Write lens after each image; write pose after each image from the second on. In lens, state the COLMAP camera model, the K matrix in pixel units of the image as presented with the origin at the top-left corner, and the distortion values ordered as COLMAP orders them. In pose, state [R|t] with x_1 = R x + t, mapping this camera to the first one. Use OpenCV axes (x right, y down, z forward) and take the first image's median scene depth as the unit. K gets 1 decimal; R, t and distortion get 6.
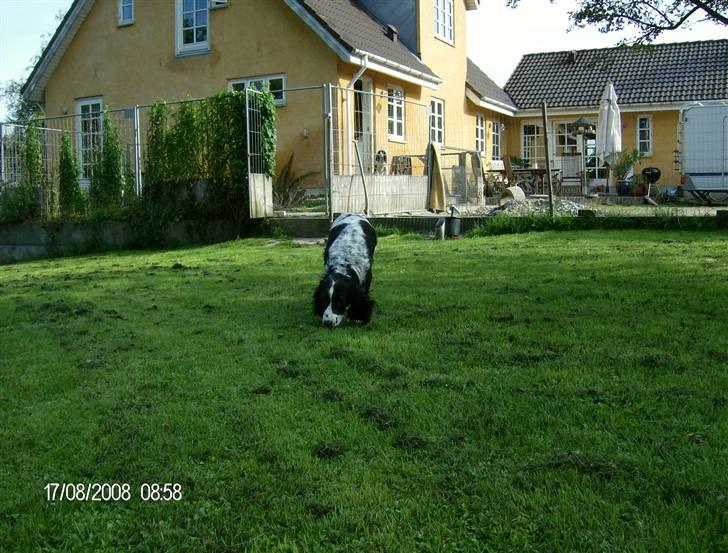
lens RADIAL K [[793.4, 0, 364.0], [0, 793.4, 276.5], [0, 0, 1]] dist [-0.144524, 0.044994]
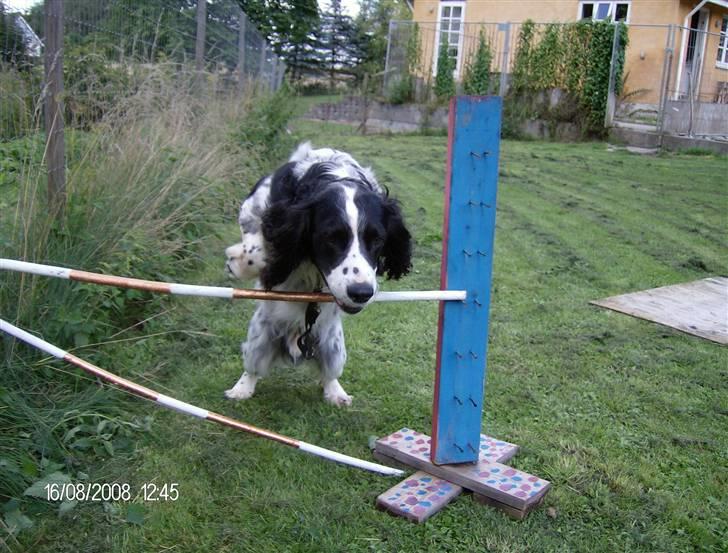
lens RADIAL K [[793.4, 0, 364.0], [0, 793.4, 276.5], [0, 0, 1]] dist [-0.144524, 0.044994]
pose [[0.925974, 0.176892, -0.333588, -0.025407], [-0.130604, 0.978989, 0.156599, 0.013850], [0.354280, -0.101439, 0.929622, -0.278044]]
